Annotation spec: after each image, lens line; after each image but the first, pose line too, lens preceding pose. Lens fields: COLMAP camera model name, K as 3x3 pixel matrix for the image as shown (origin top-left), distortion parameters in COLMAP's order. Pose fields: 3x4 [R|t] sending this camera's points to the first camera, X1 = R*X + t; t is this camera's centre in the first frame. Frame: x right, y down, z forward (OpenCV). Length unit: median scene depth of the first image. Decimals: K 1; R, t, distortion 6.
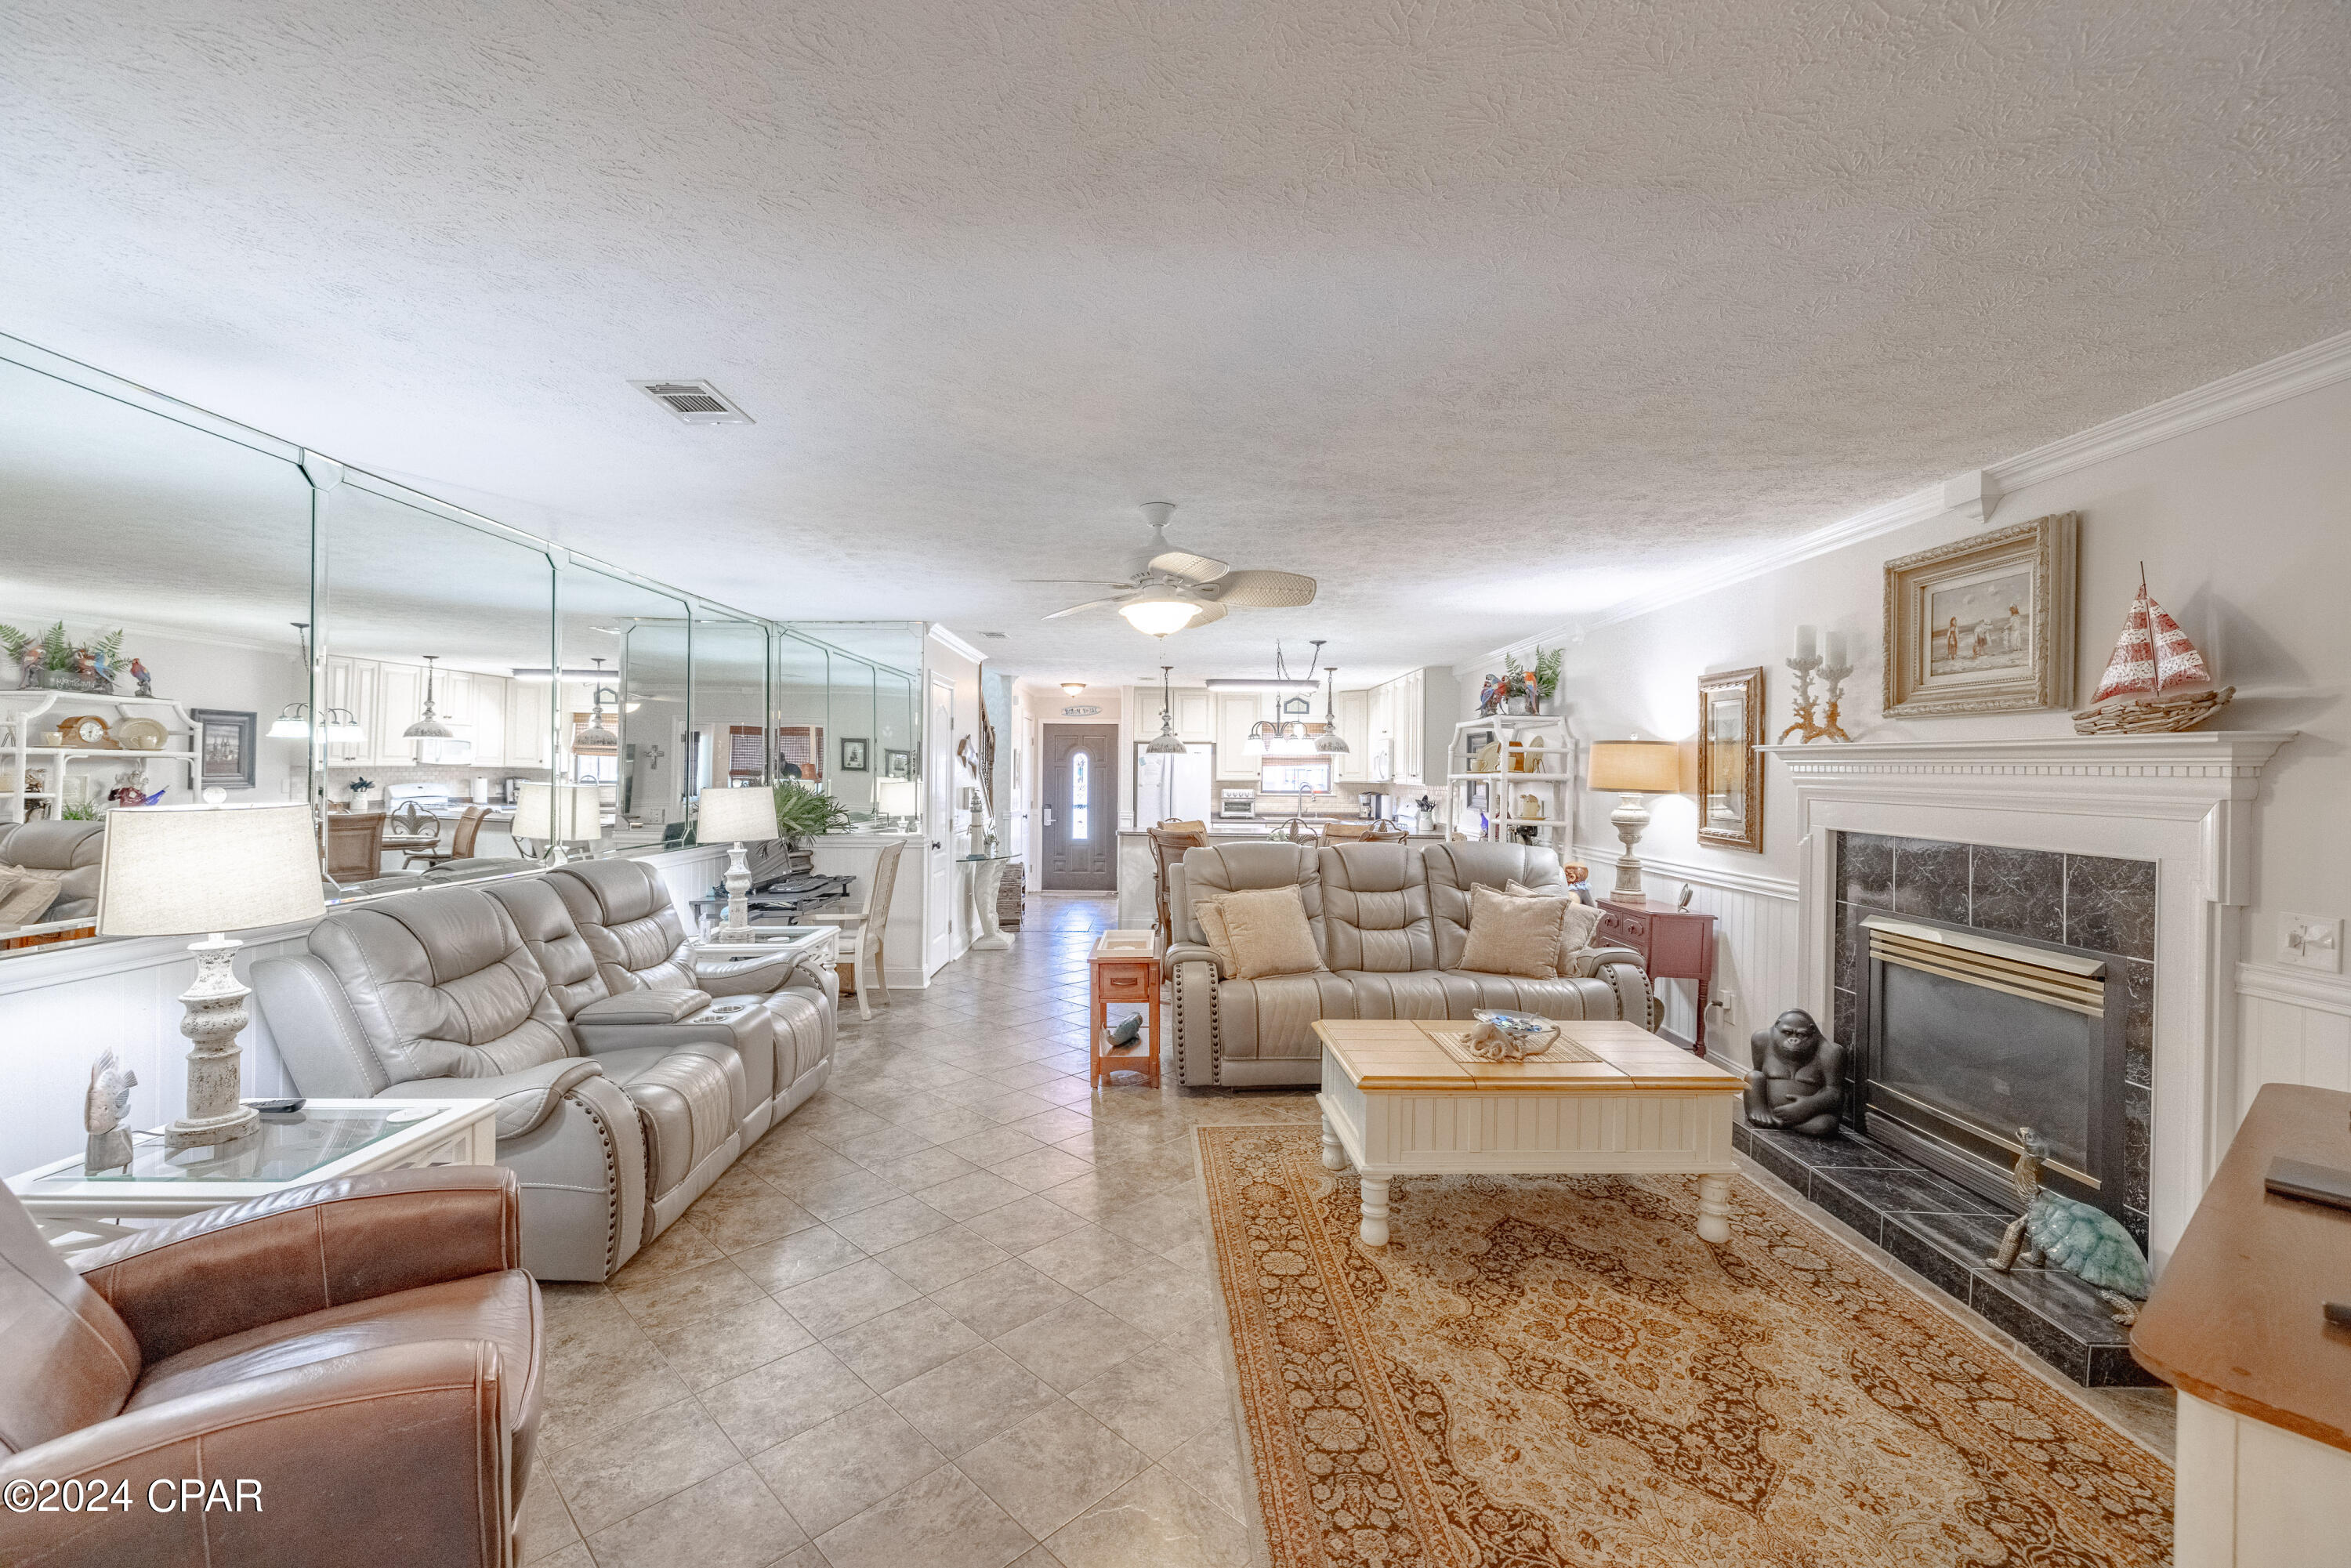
lens RADIAL K [[980.6, 0, 1150.7], [0, 980.6, 780.2], [0, 0, 1]] dist [-0.000391, -0.000133]
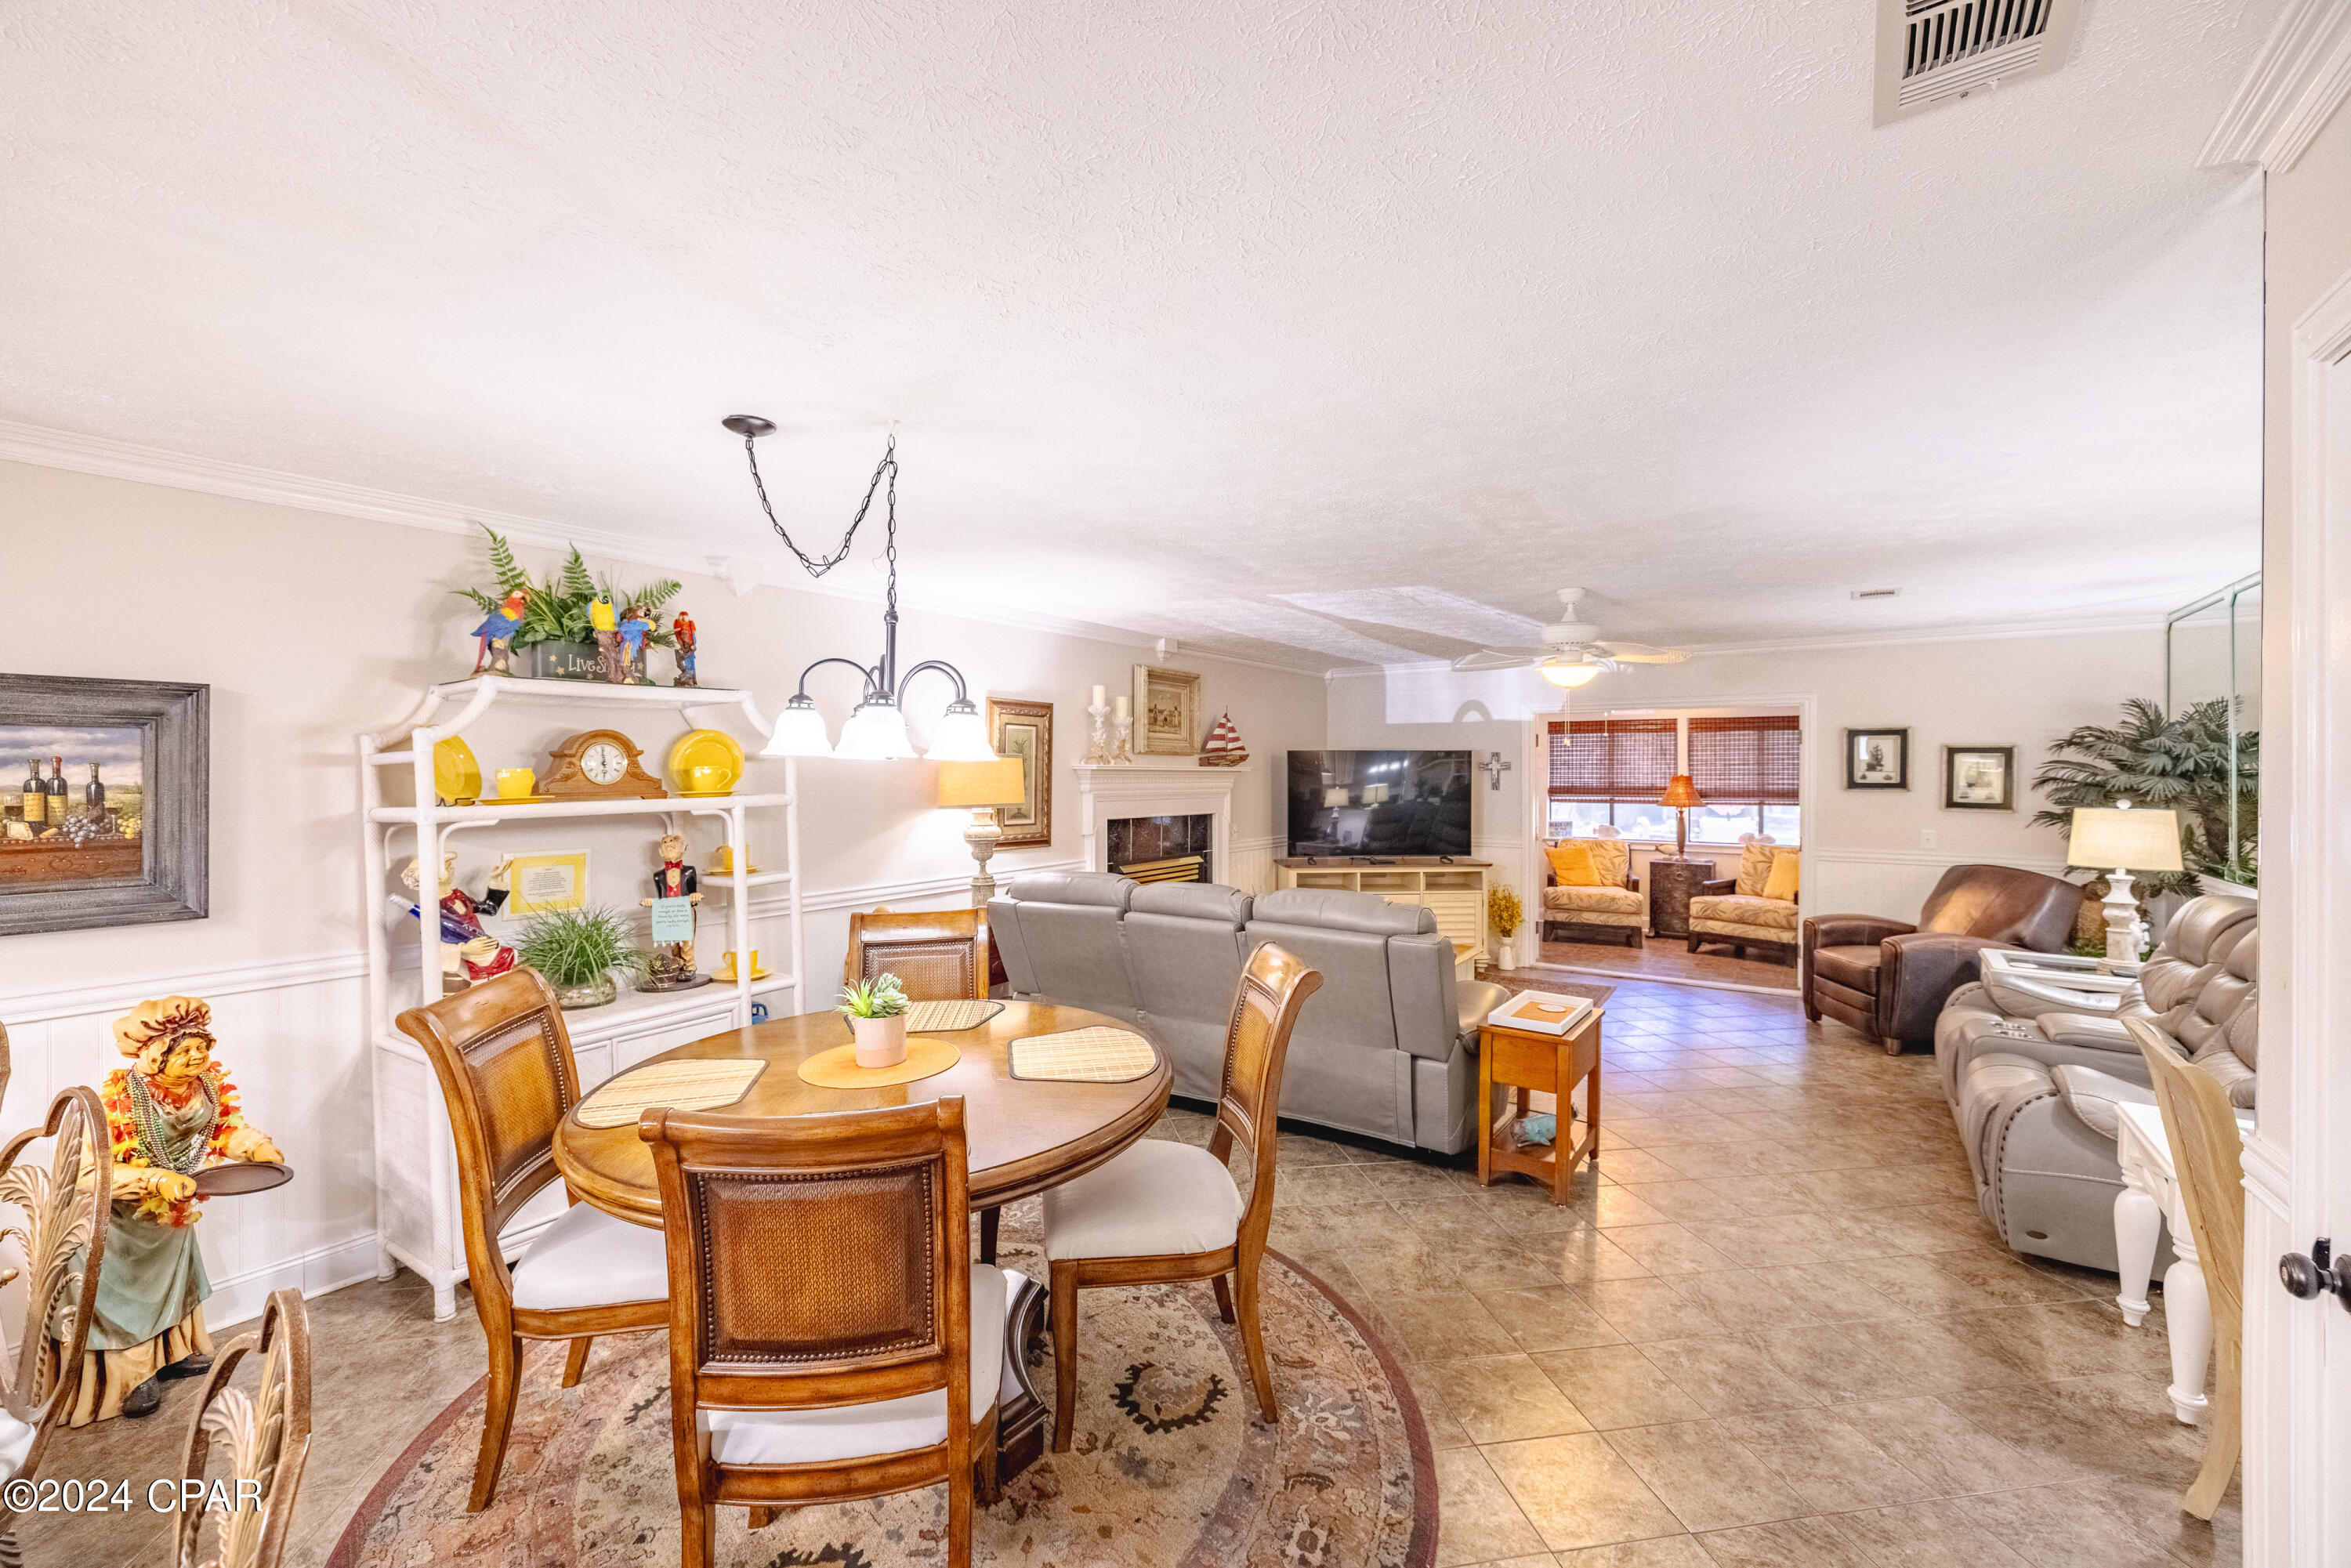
lens RADIAL K [[980.6, 0, 1159.5], [0, 980.6, 778.1], [0, 0, 1]] dist [-0.000391, -0.000133]
pose [[-0.828460, -0.012287, 0.559913, -0.308896], [-0.000345, 0.999770, 0.021429, -0.059321], [-0.560047, 0.017560, -0.828274, 2.681424]]
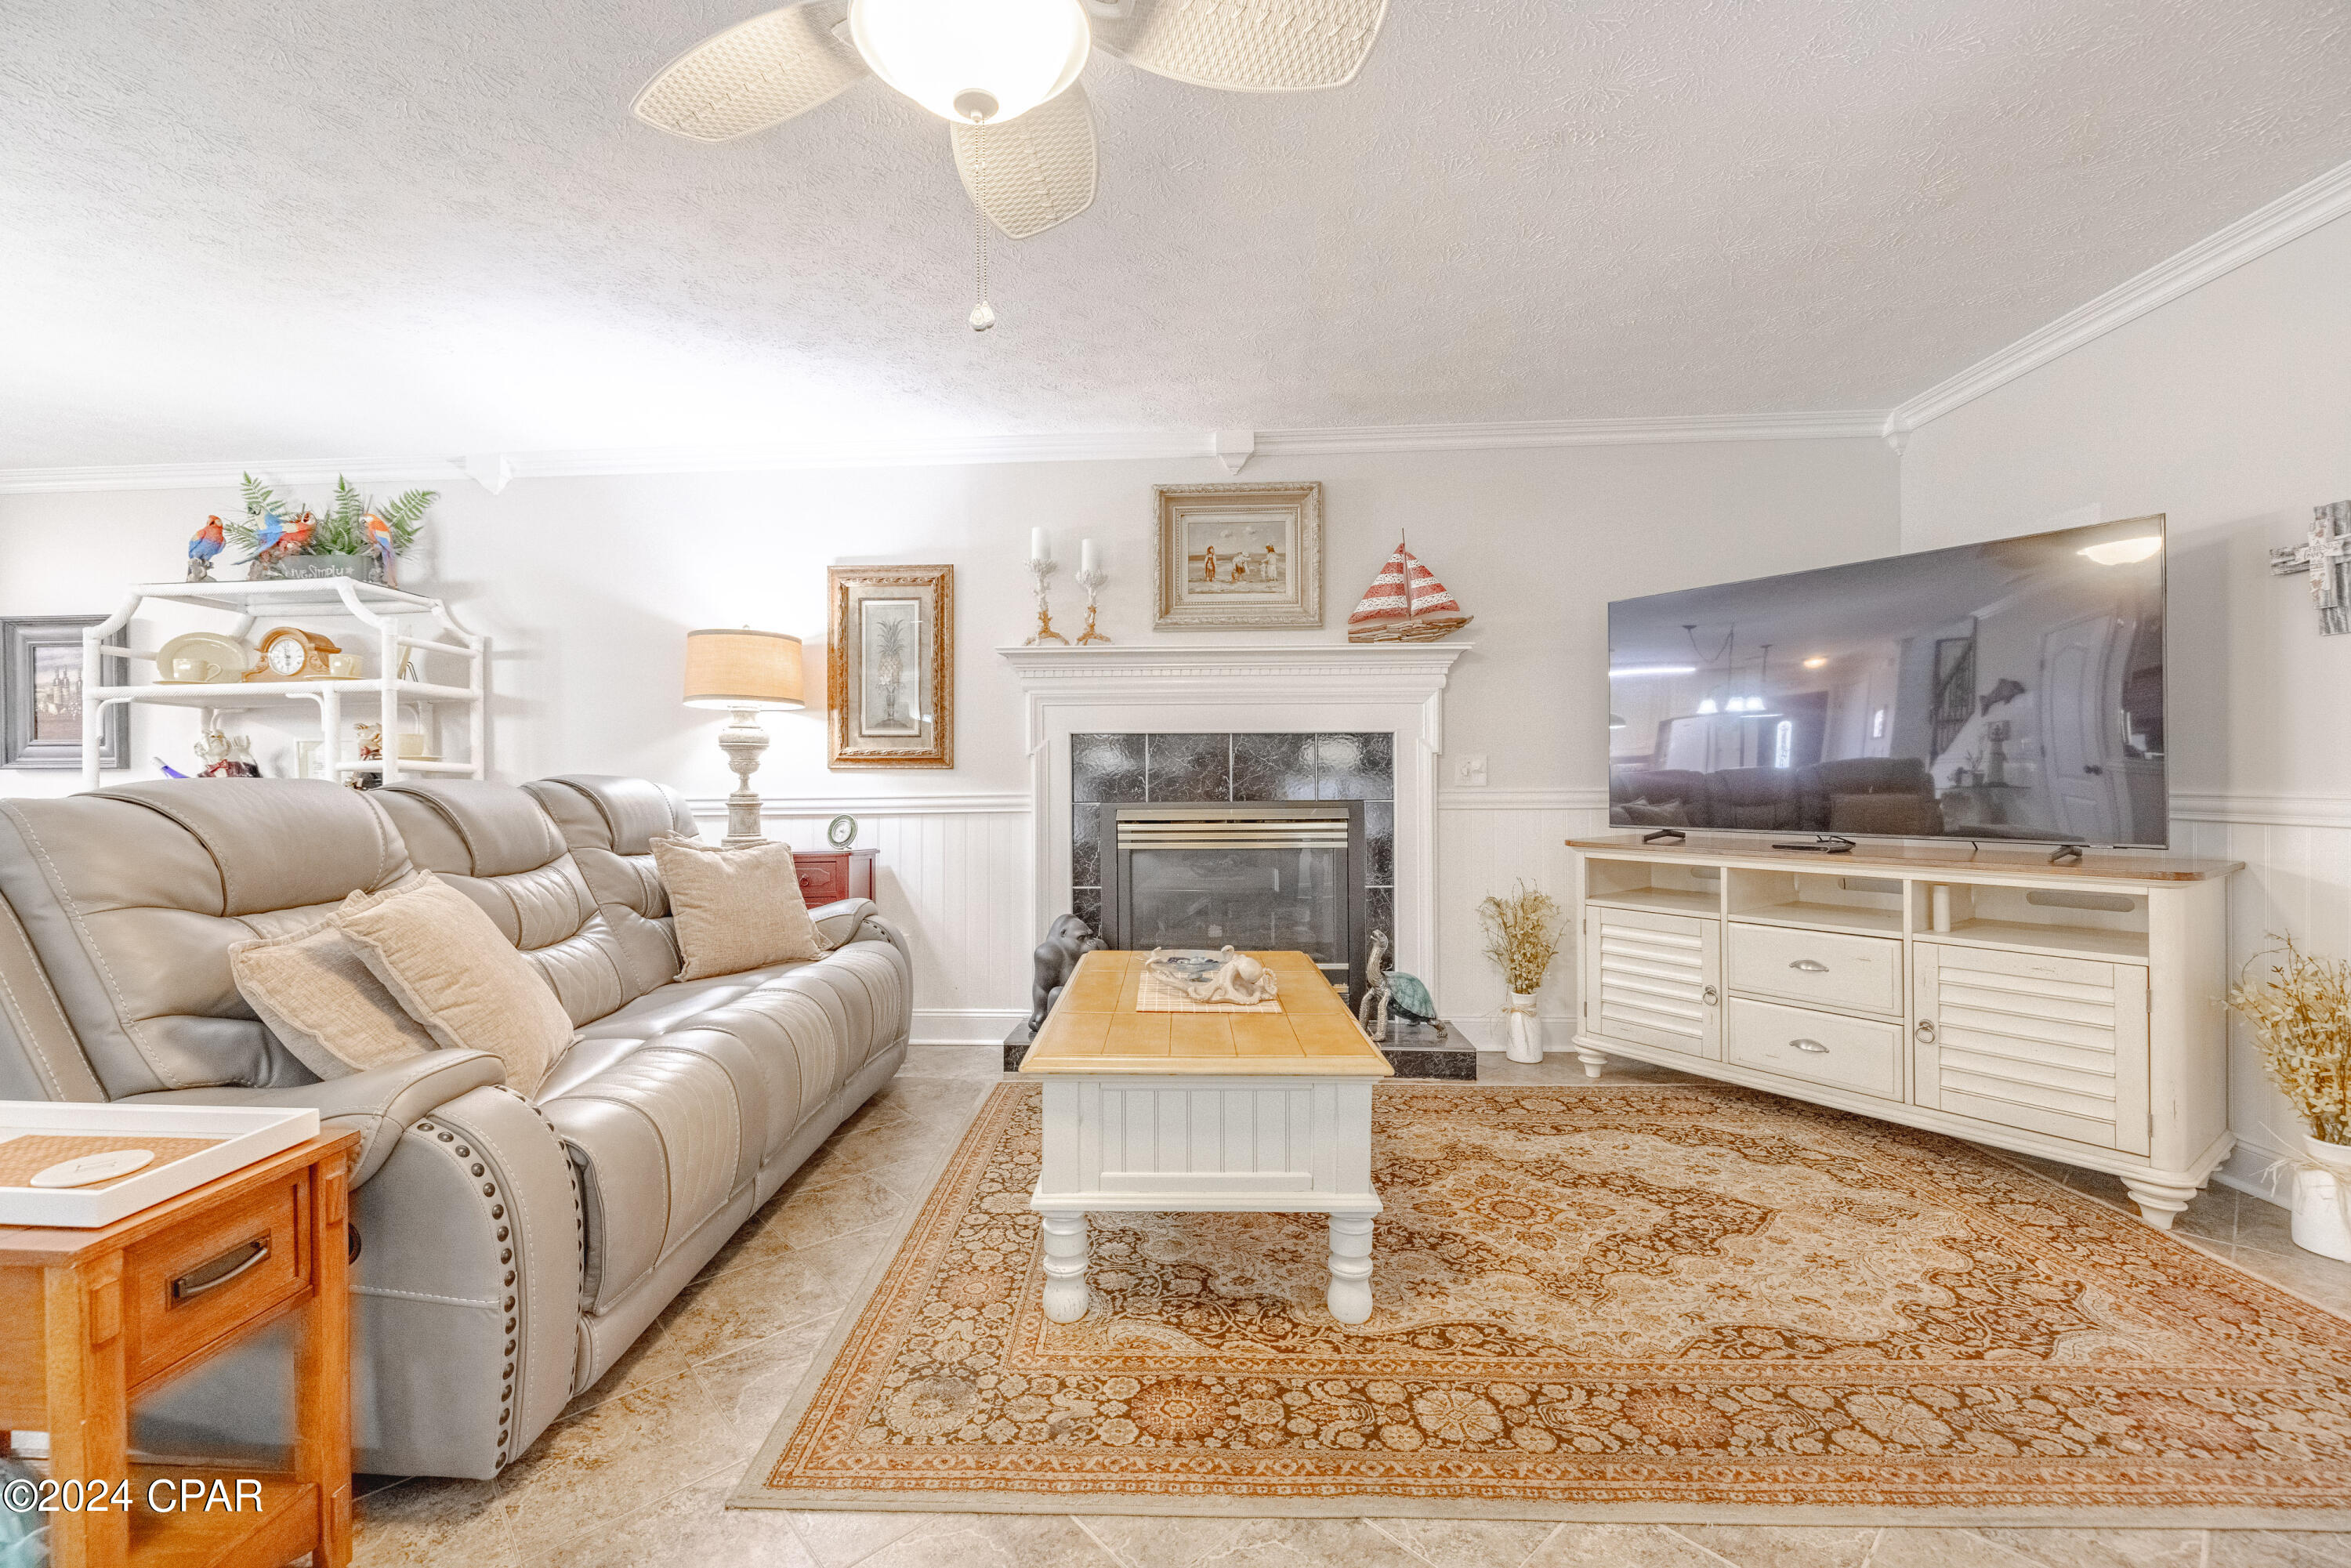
lens RADIAL K [[980.6, 0, 1171.2], [0, 980.6, 777.5], [0, 0, 1]] dist [-0.000391, -0.000133]
pose [[0.040773, -0.011554, 0.999102, -0.386695], [0.019005, 0.999761, 0.010786, 0.103450], [-0.998988, 0.018548, 0.040983, 1.016568]]
